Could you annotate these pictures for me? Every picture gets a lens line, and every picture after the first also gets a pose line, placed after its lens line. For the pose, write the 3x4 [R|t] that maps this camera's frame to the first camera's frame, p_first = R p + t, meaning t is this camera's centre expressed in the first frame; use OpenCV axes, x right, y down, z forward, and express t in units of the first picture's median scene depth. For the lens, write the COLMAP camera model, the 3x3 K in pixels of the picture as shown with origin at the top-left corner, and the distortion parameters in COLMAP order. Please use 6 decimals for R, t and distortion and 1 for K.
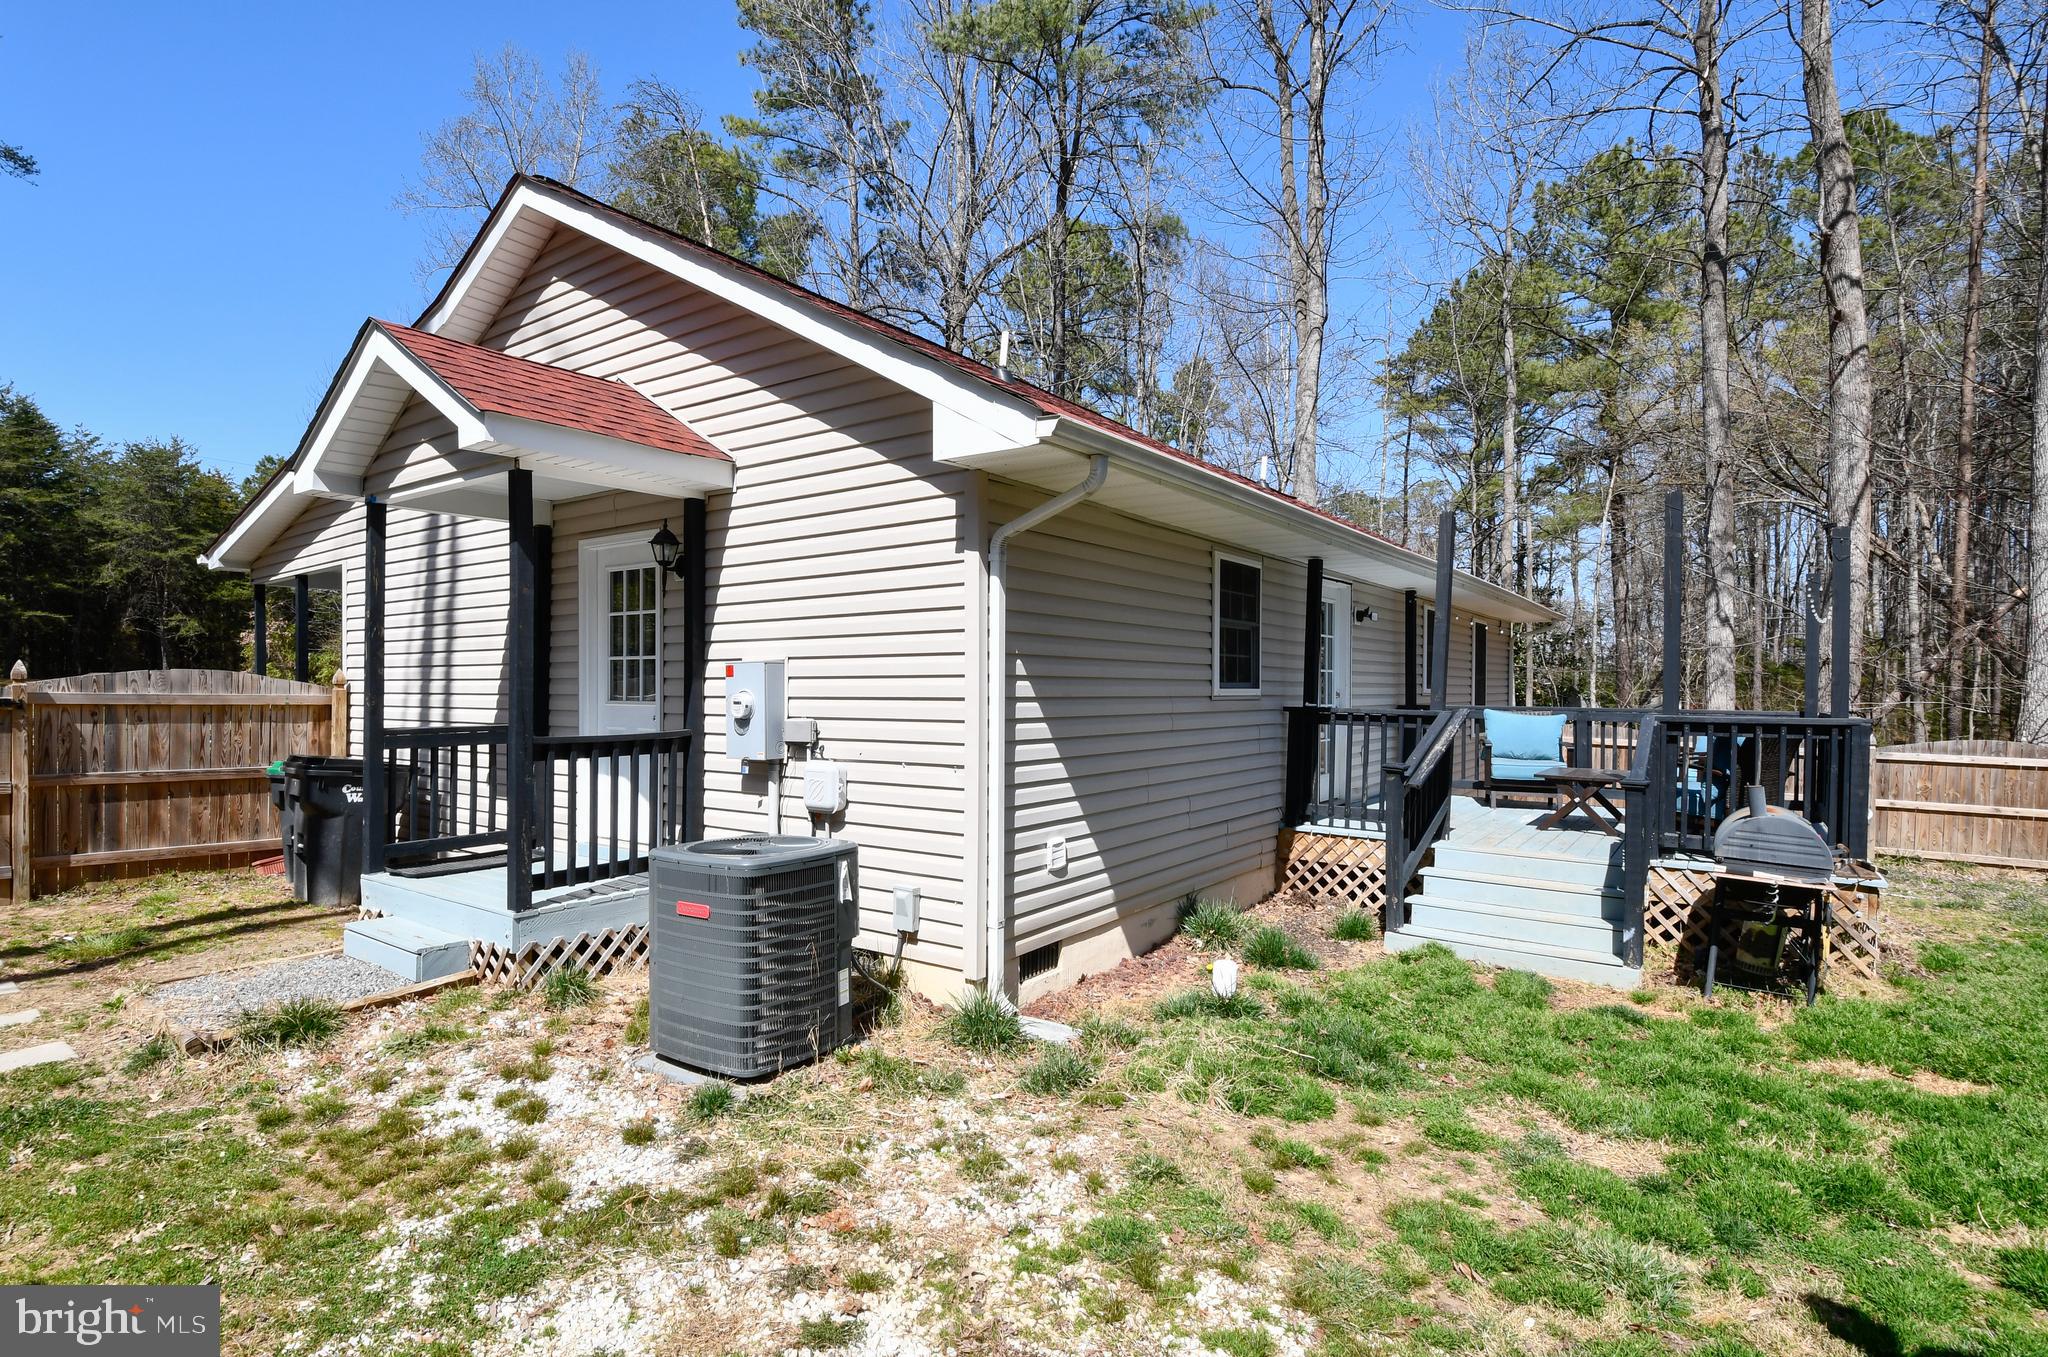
lens RADIAL K [[1038.5, 0, 1016.4], [0, 1038.5, 686.2], [0, 0, 1]] dist [-0.014250, 0.000291]
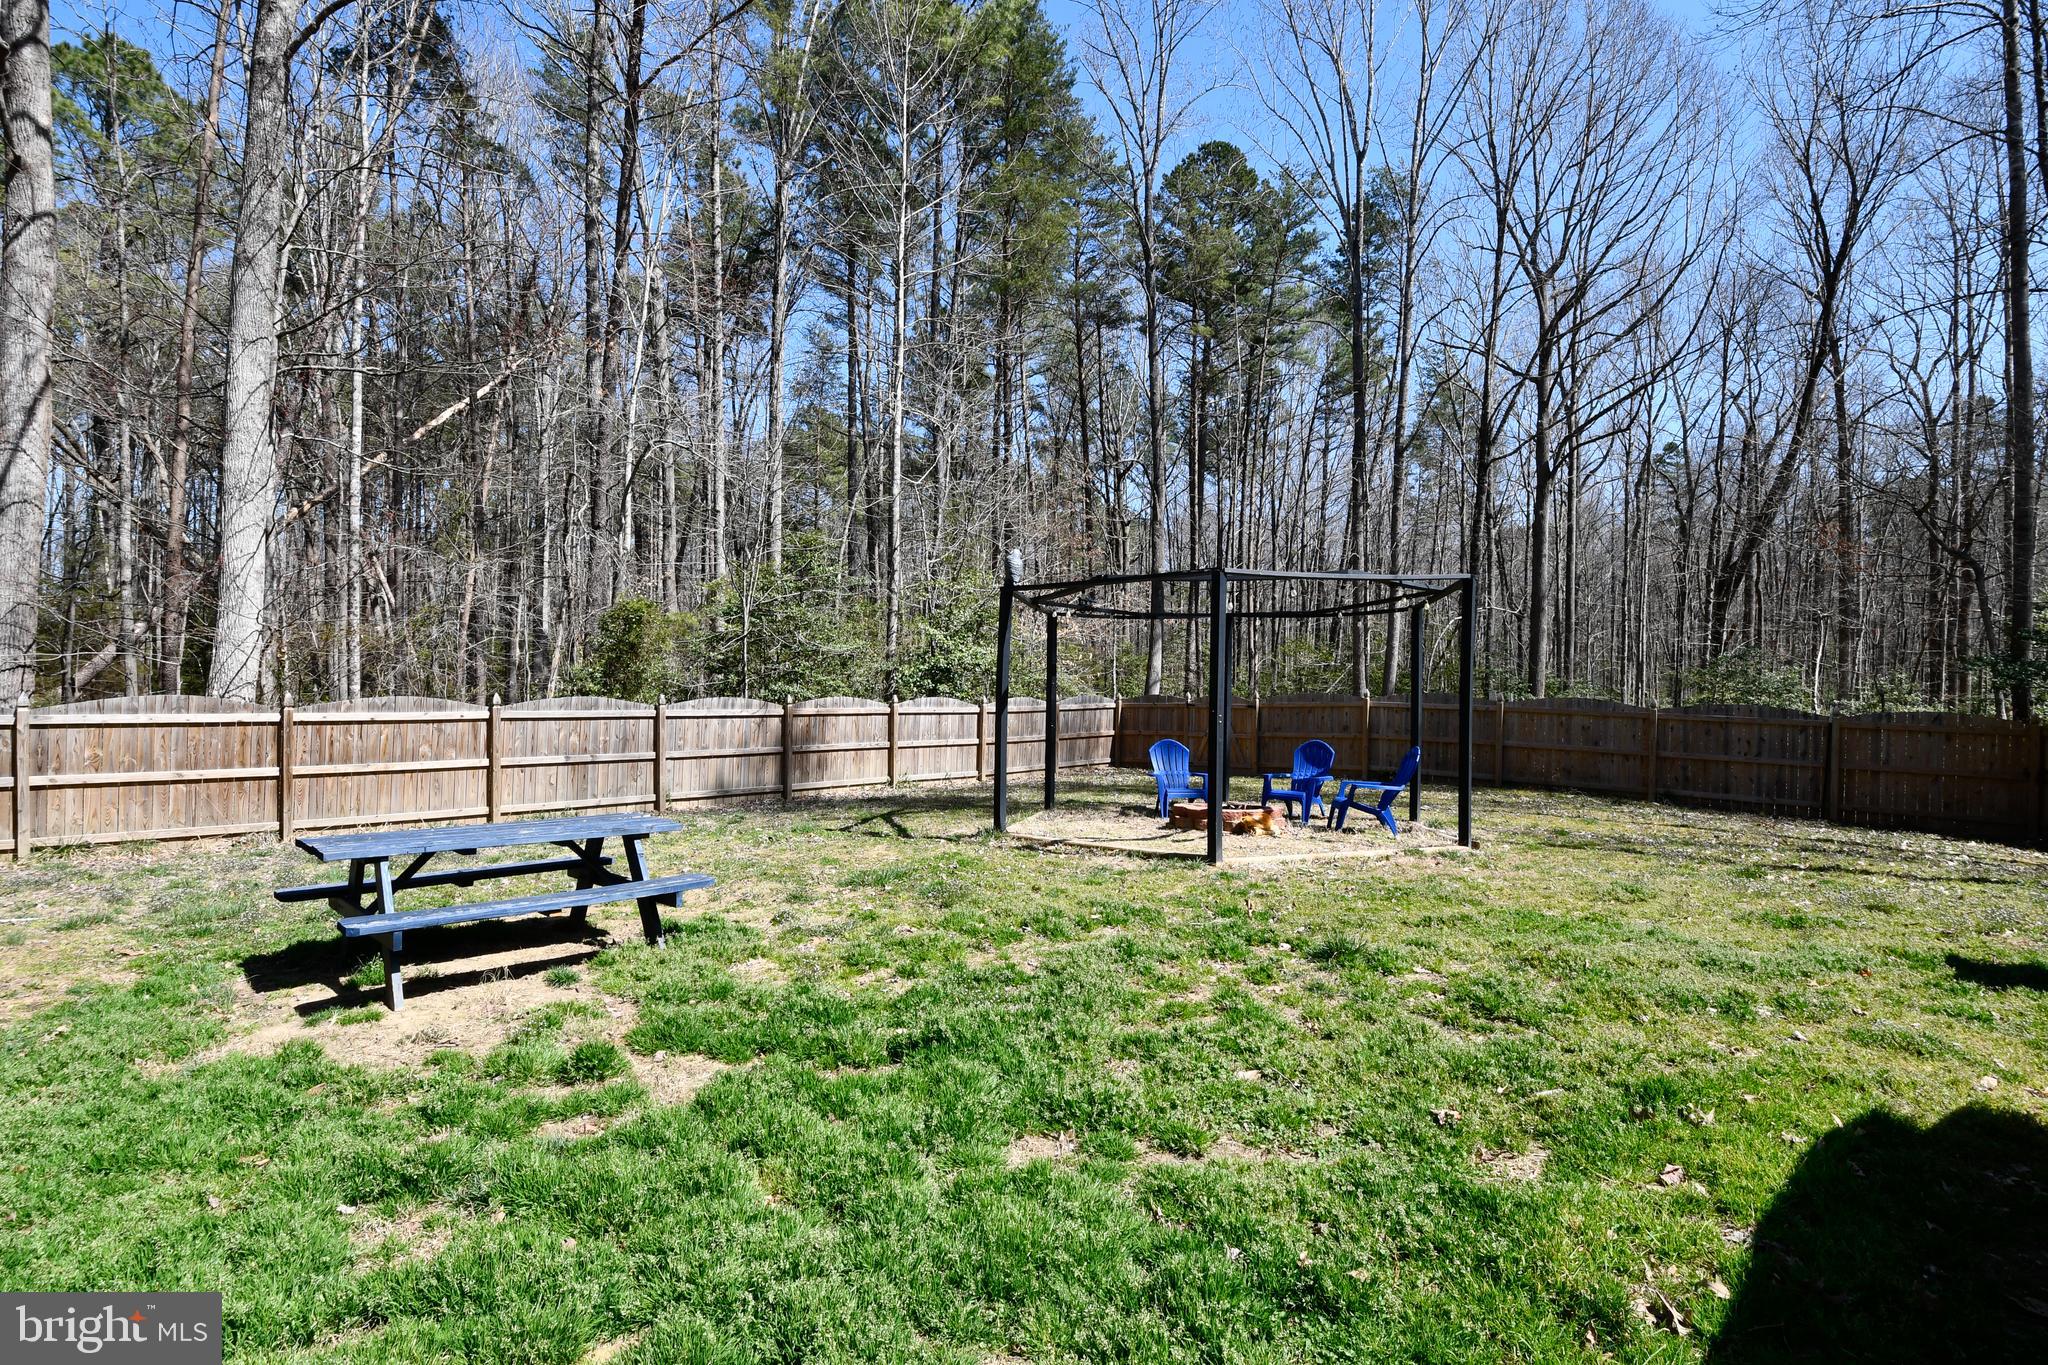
lens RADIAL K [[963.3, 0, 1031.7], [0, 963.3, 670.1], [0, 0, 1]] dist [-0.003683, -0.009164]
pose [[0.128138, -0.004631, 0.991746, 0.233721], [-0.009695, 0.999935, 0.005922, 0.019065], [-0.991709, -0.010374, 0.128085, 0.170417]]
